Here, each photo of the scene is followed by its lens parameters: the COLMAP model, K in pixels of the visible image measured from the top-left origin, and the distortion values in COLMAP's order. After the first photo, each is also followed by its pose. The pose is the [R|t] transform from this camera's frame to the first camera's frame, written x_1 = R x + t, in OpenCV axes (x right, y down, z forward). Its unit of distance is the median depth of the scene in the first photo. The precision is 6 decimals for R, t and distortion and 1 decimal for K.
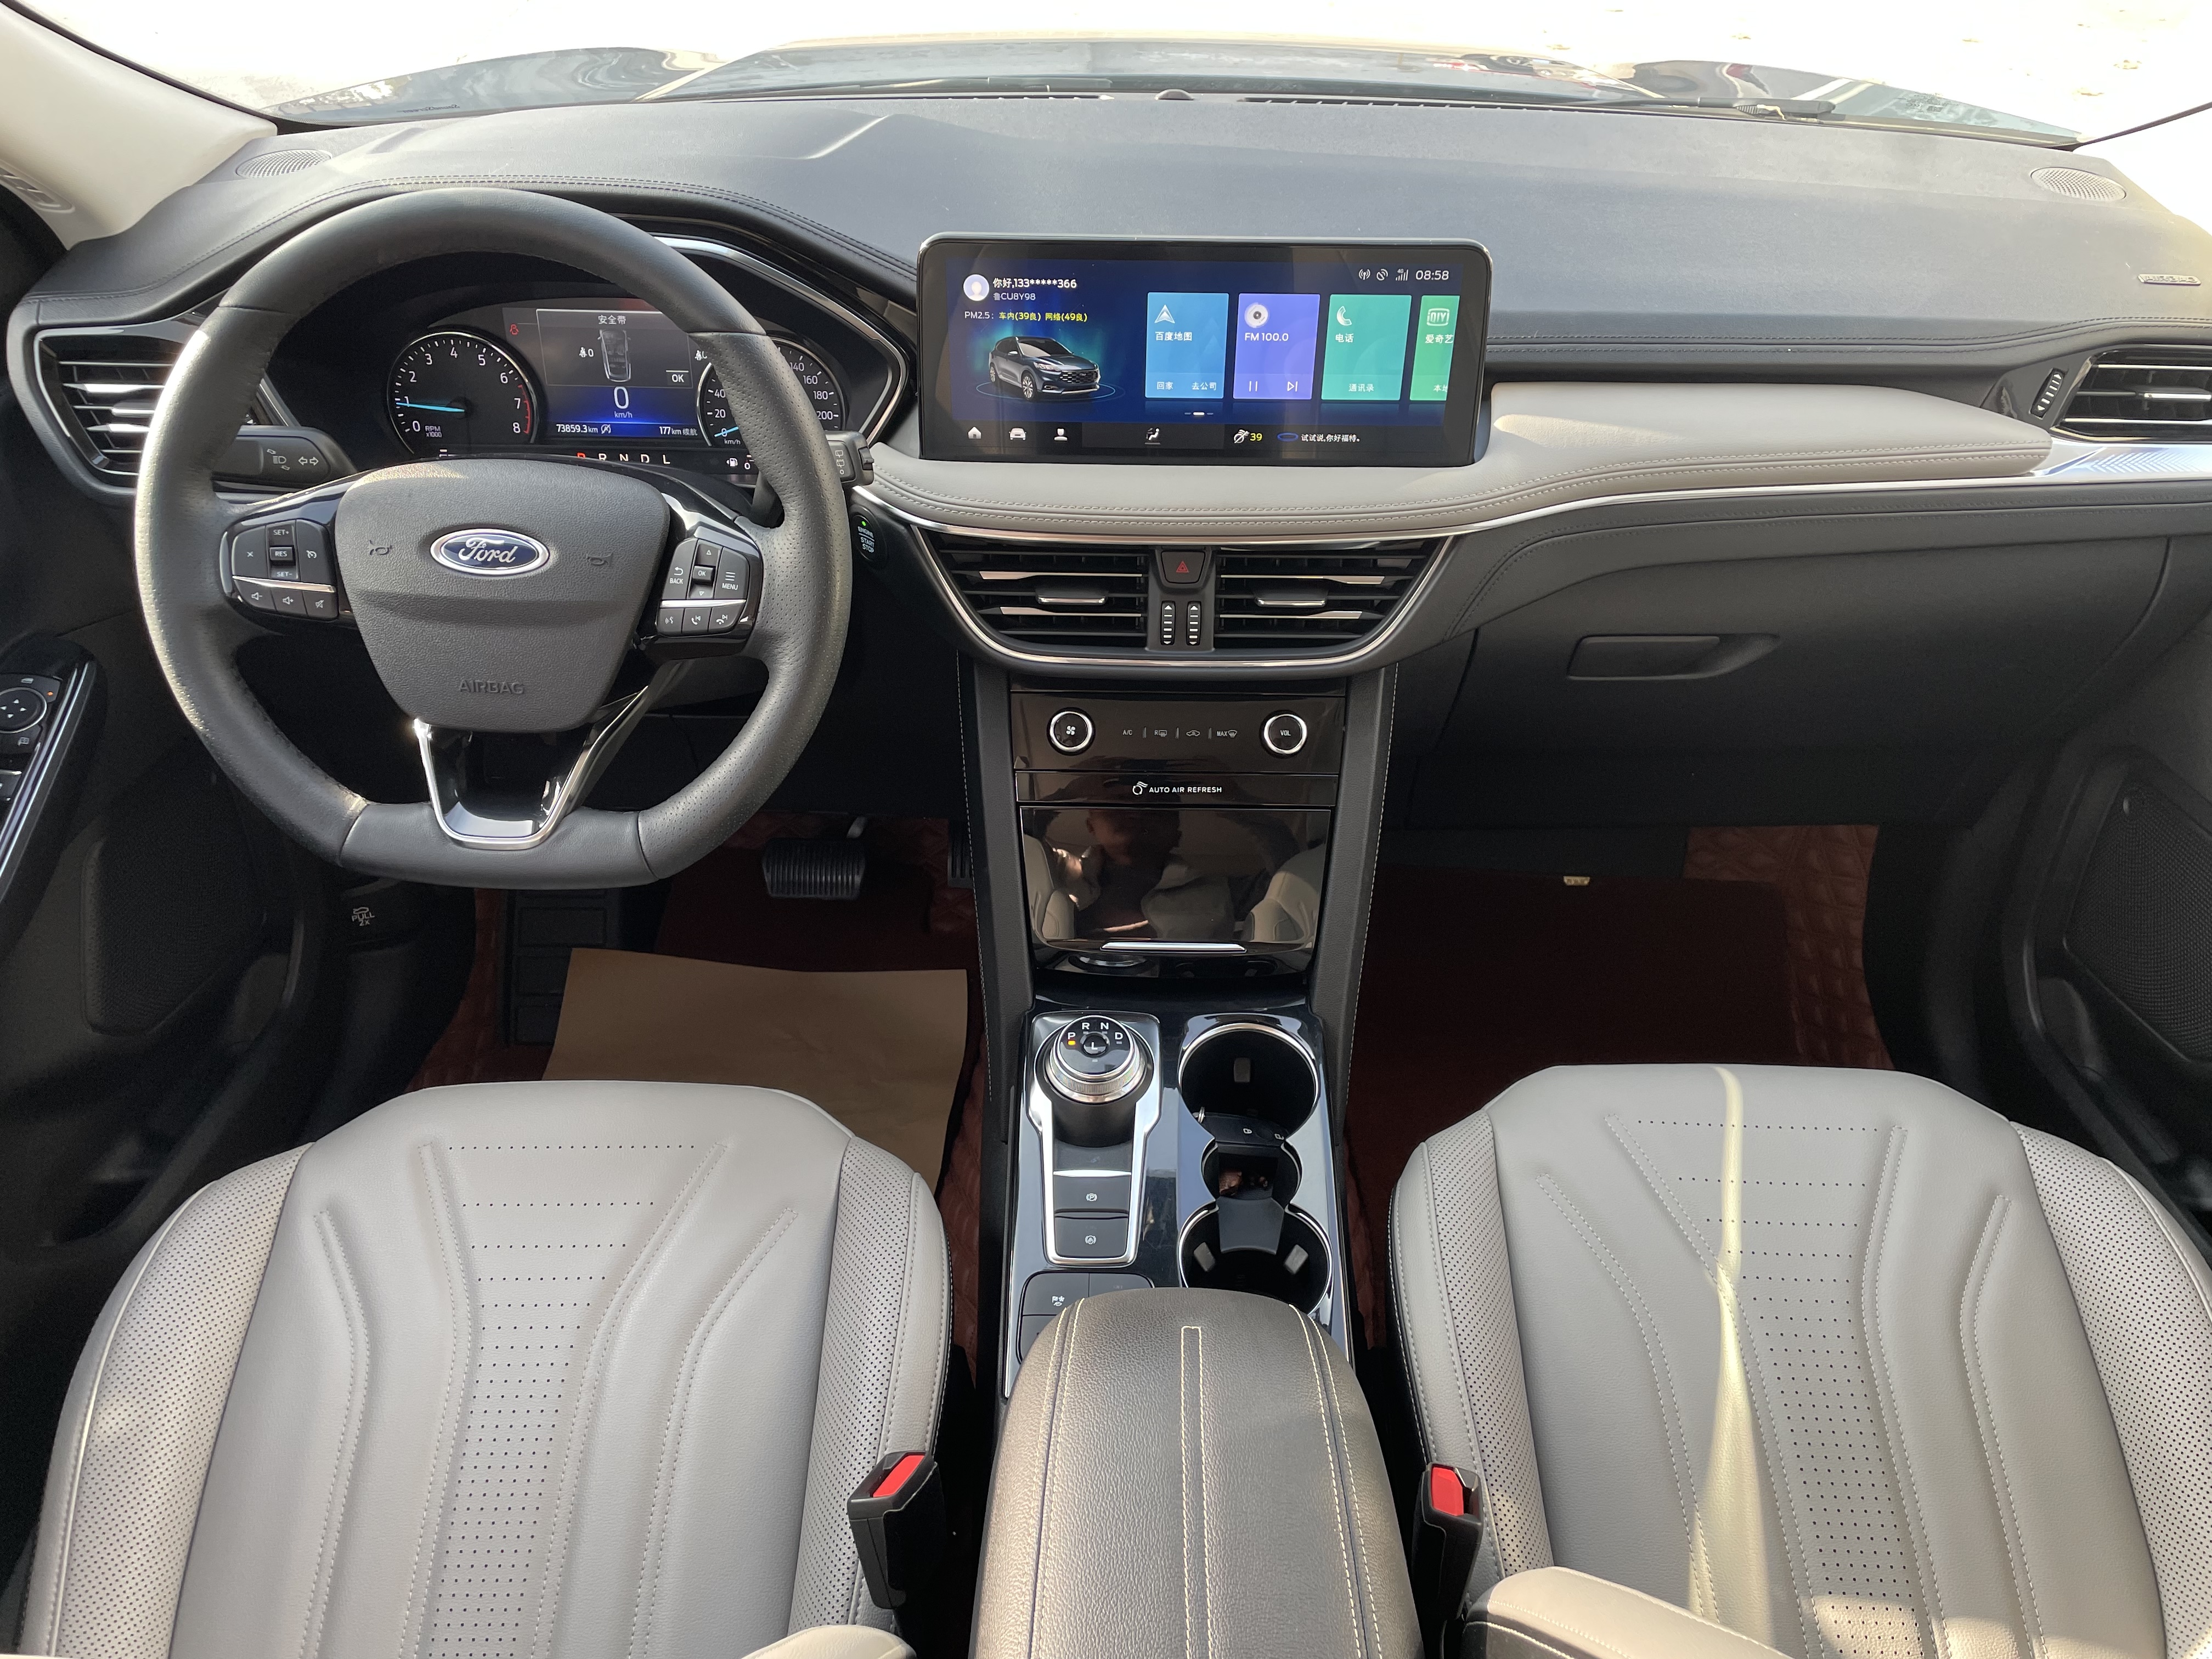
lens RADIAL K [[1810.4, 0, 1115.3], [0, 1810.4, 815.1], [0, 0, 1]] dist [0.120925, -0.119030]
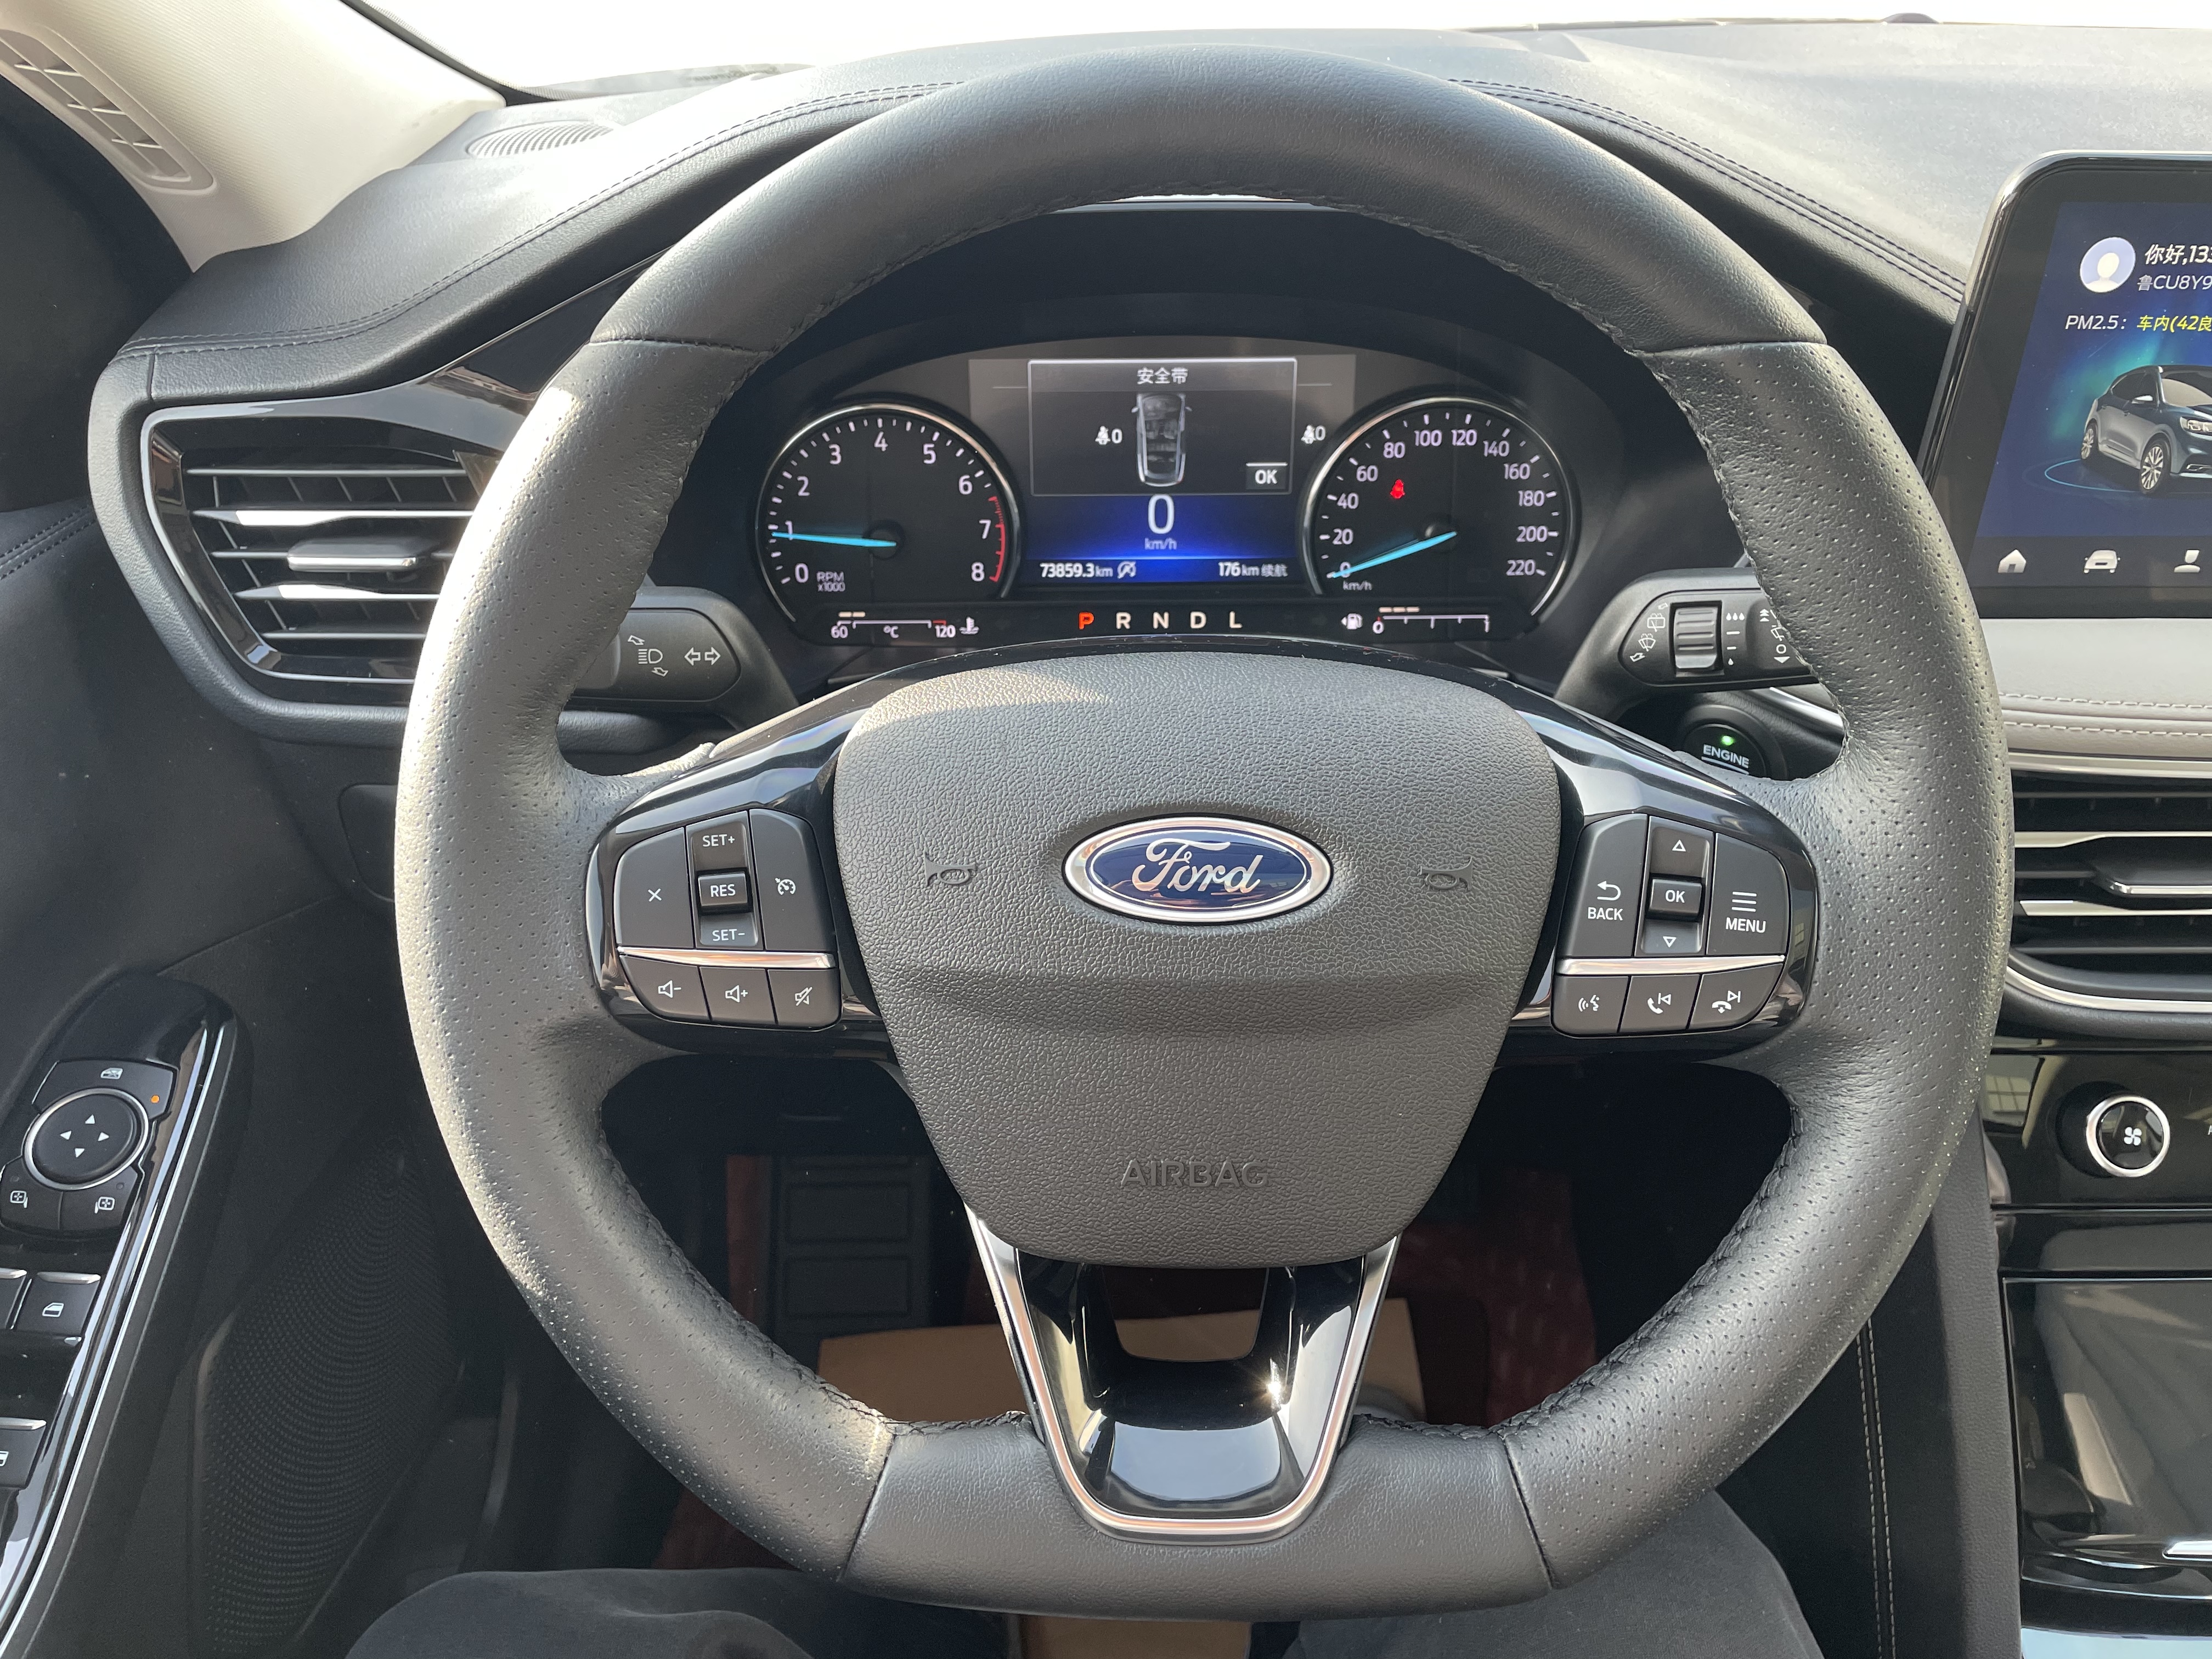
lens RADIAL K [[1672.0, 0, 1099.1], [0, 1672.0, 799.1], [0, 0, 1]] dist [0.105650, -0.196844]
pose [[0.999708, -0.018481, 0.015557, -0.325736], [0.019383, 0.998011, -0.059979, -0.119882], [-0.014418, 0.060263, 0.998078, 0.537293]]
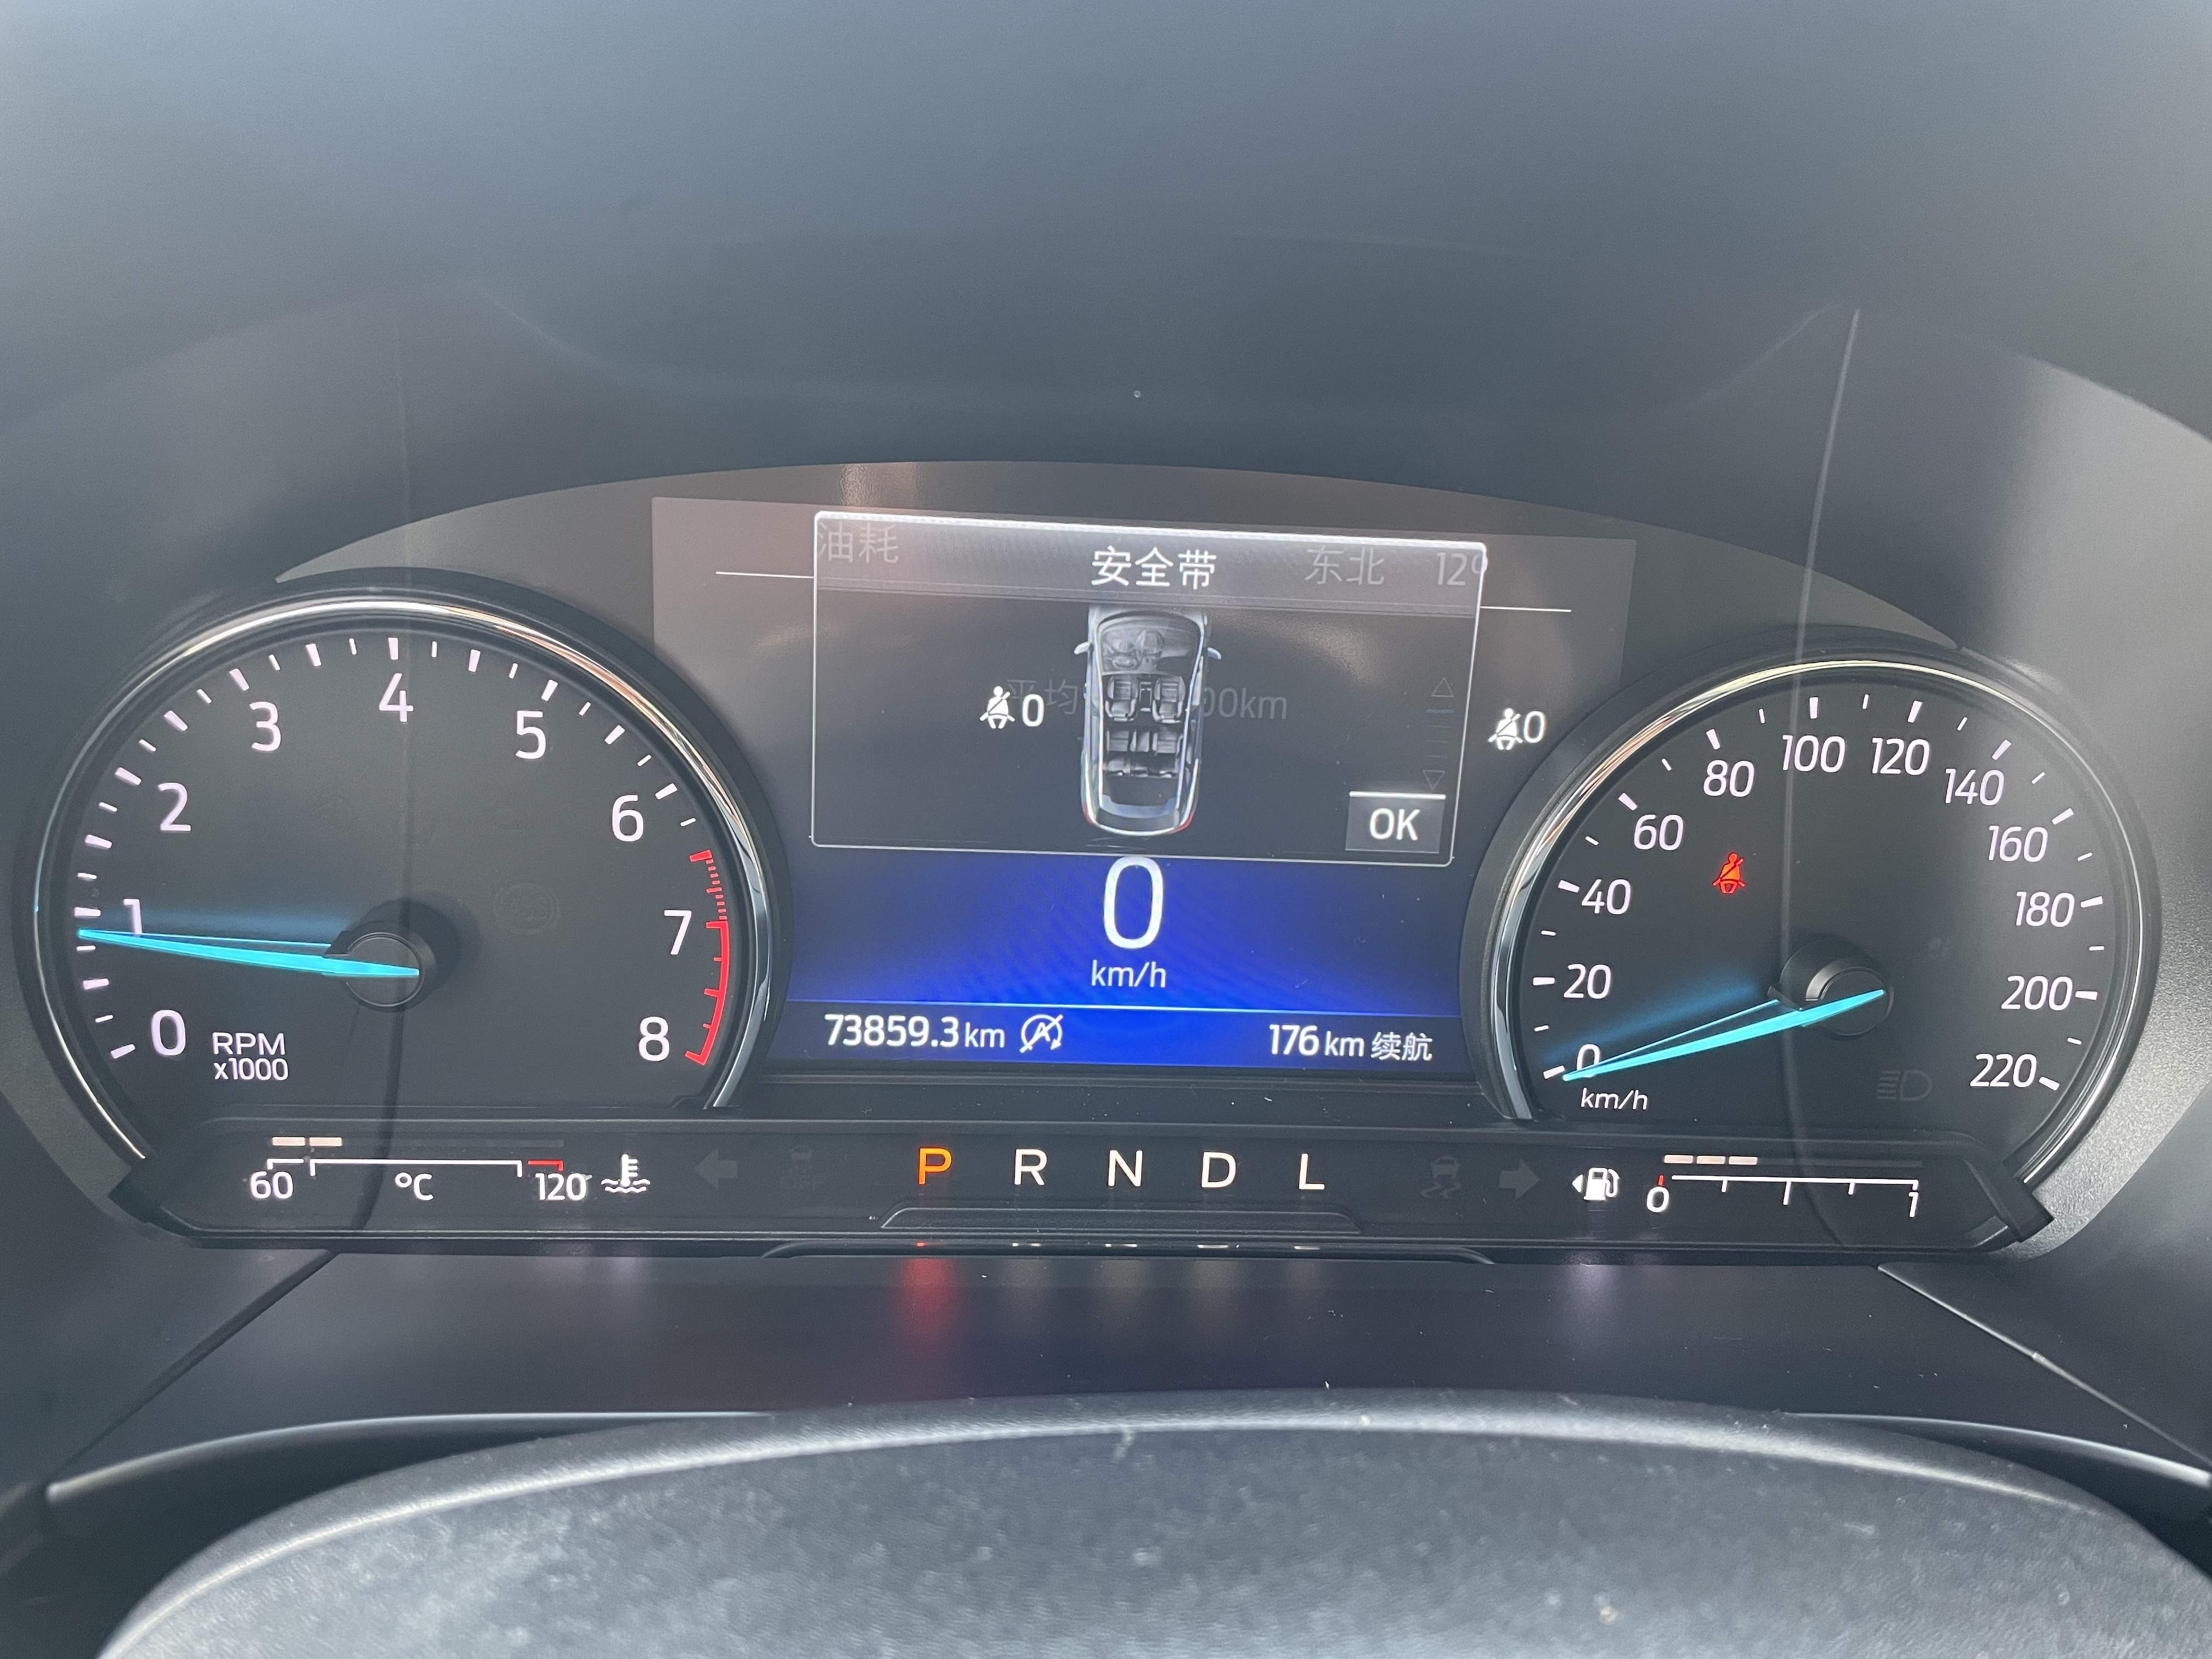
lens RADIAL K [[1672.0, 0, 1099.1], [0, 1672.0, 799.1], [0, 0, 1]] dist [0.105650, -0.196844]
pose [[0.993596, 0.023886, 0.110434, -0.324254], [-0.001398, 0.979923, -0.199371, -0.217567], [-0.112979, 0.197940, 0.973681, 0.871487]]
